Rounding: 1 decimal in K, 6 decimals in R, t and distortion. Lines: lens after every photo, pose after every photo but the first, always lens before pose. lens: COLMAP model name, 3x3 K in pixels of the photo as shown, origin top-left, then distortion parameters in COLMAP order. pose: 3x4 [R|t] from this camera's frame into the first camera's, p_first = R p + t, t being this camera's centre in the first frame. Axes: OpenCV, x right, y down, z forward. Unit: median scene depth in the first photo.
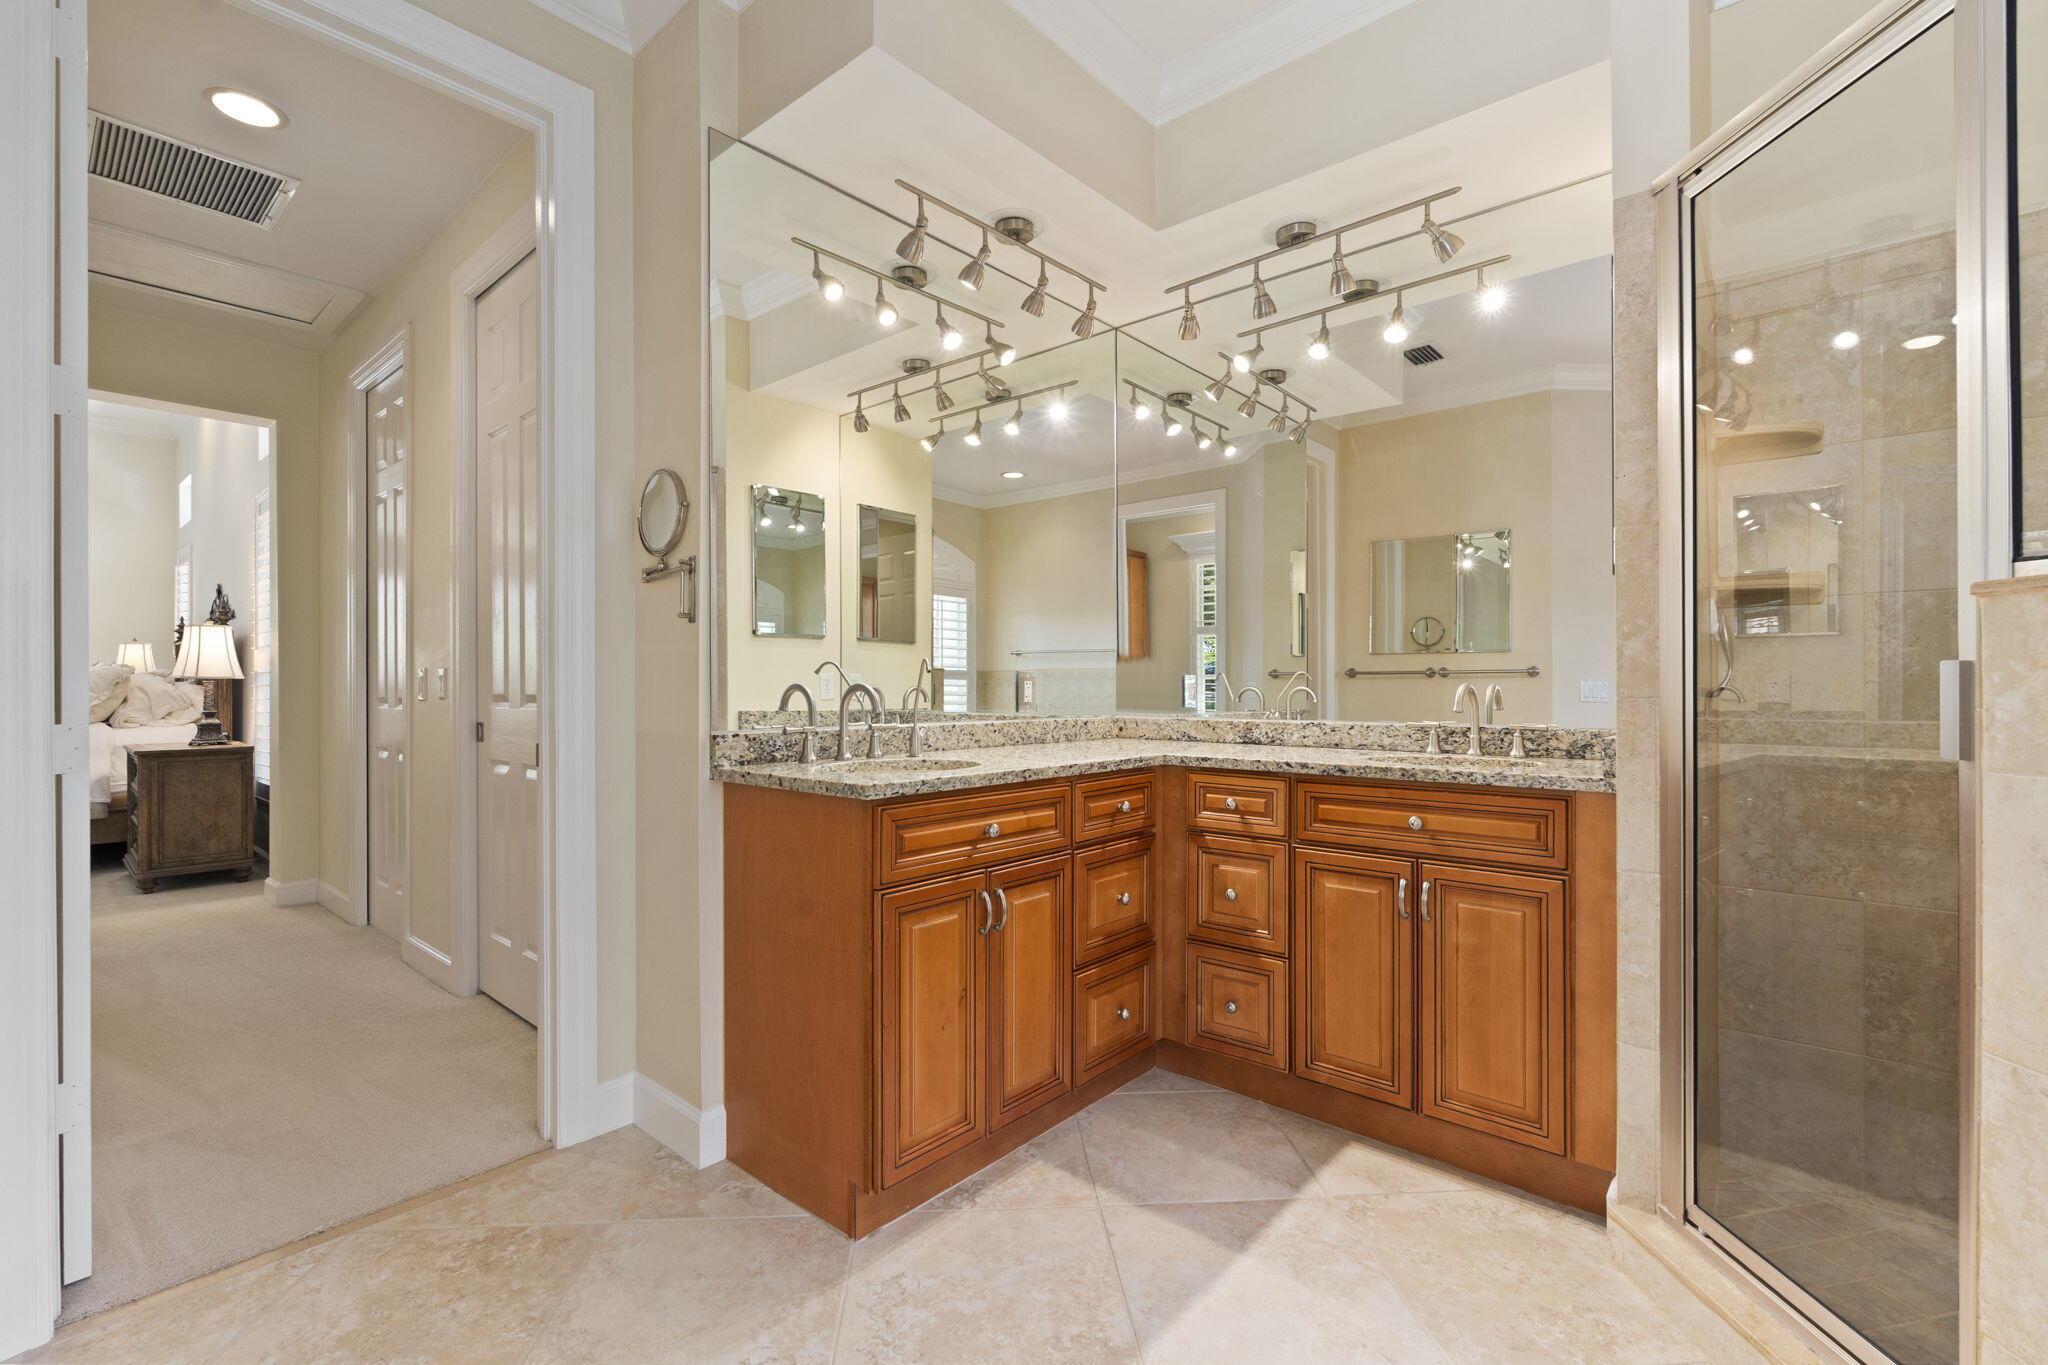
lens RADIAL K [[901.4, 0, 1010.6], [0, 901.4, 682.0], [0, 0, 1]] dist [-0.001720, -0.000638]
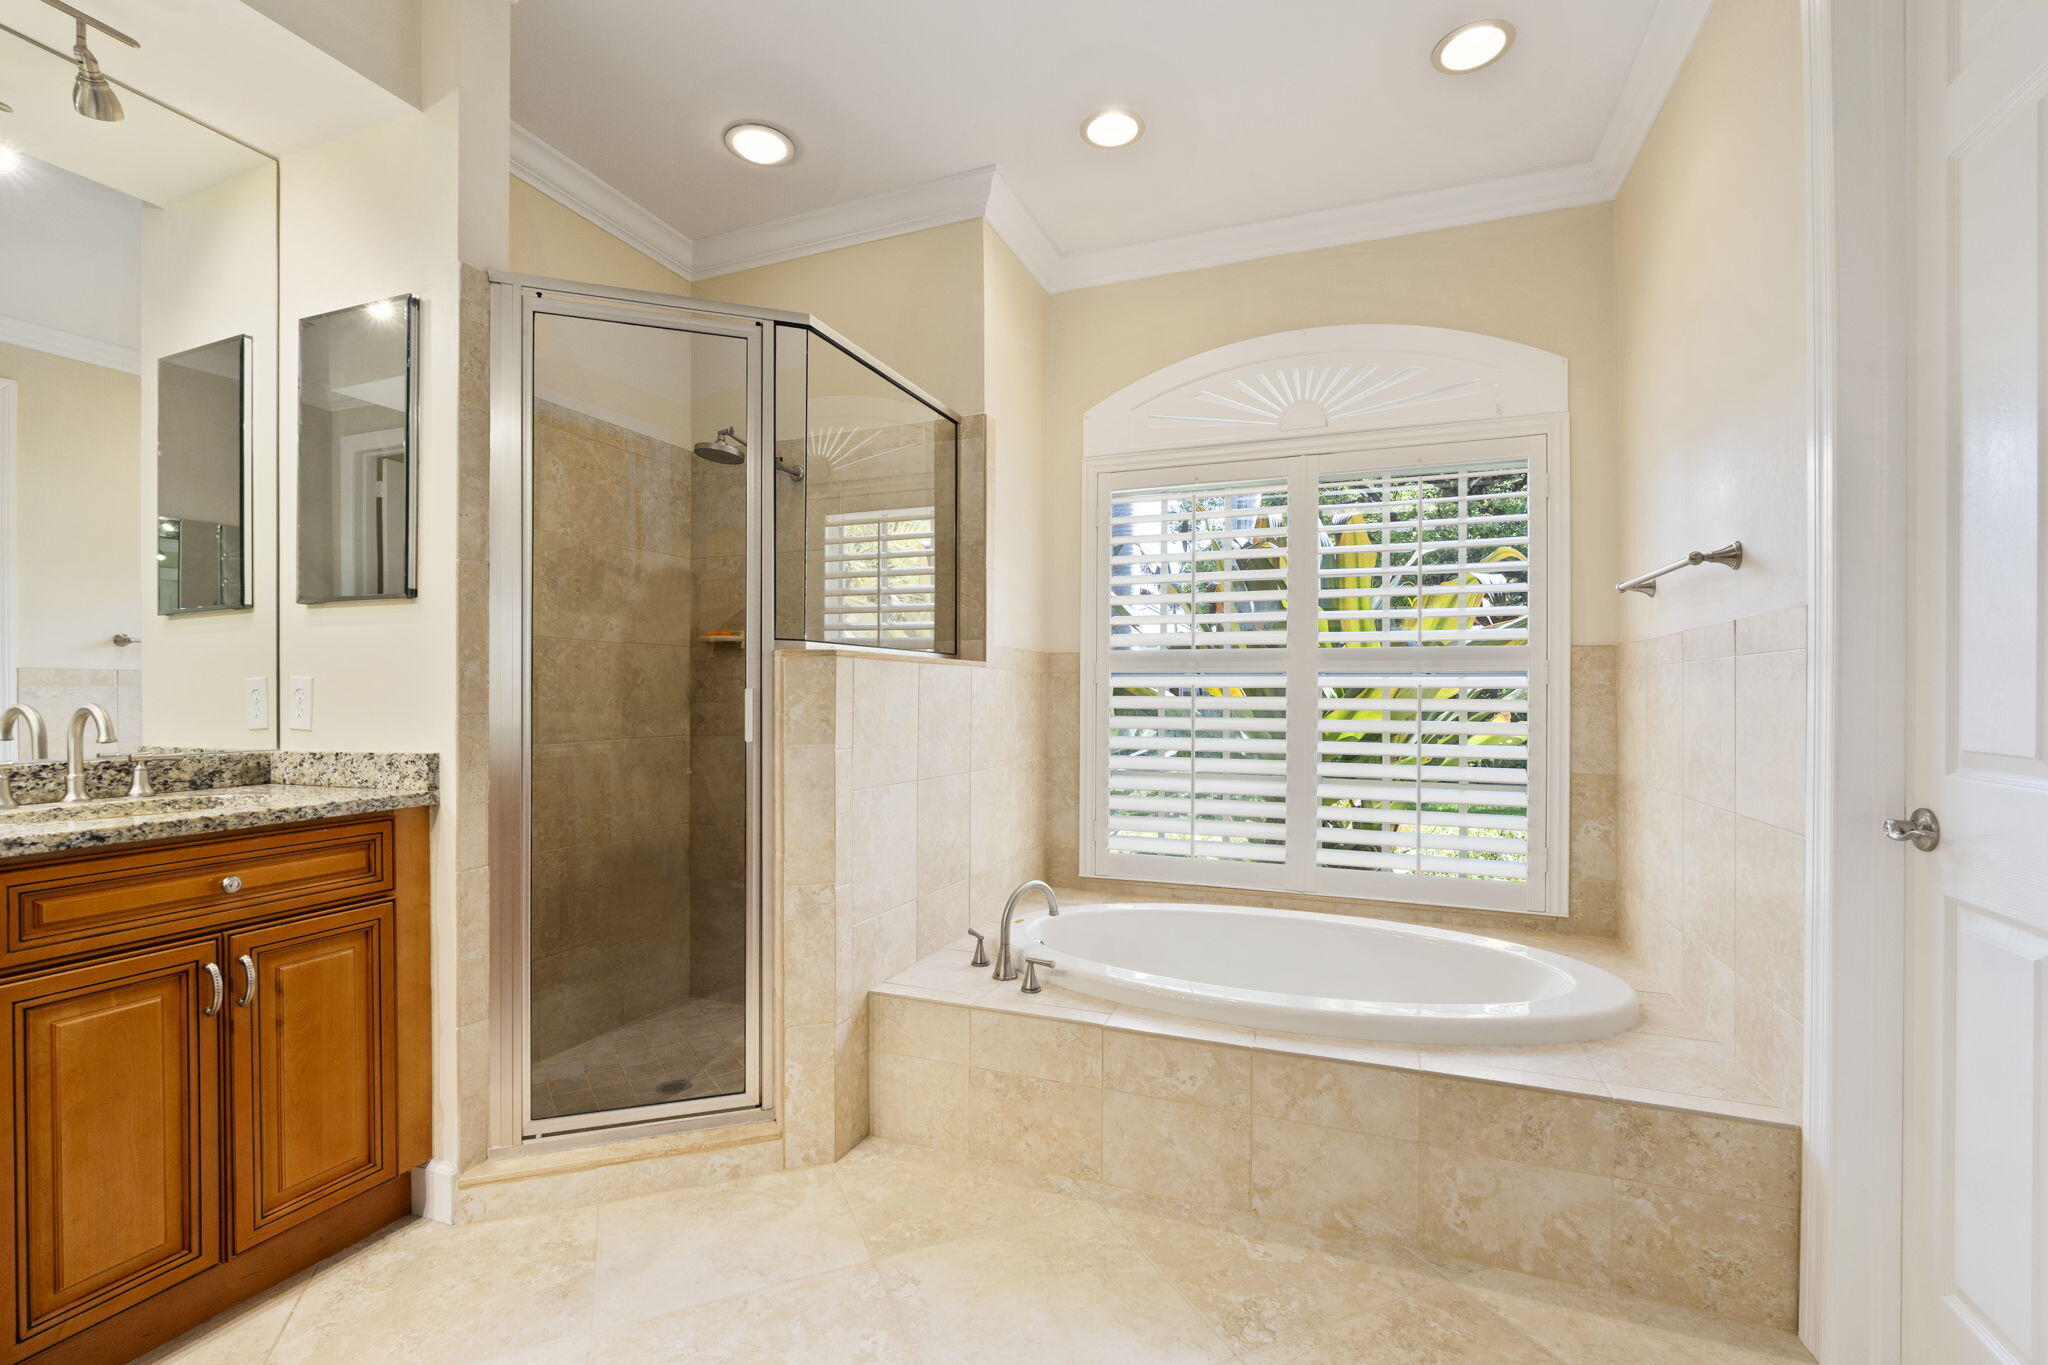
lens RADIAL K [[901.4, 0, 1011.2], [0, 901.4, 692.8], [0, 0, 1]] dist [-0.001720, -0.000638]
pose [[-0.341101, 0.000694, 0.940027, -0.527628], [-0.000392, 1.000000, -0.000881, -0.008167], [-0.940027, -0.000669, -0.341100, 0.663714]]
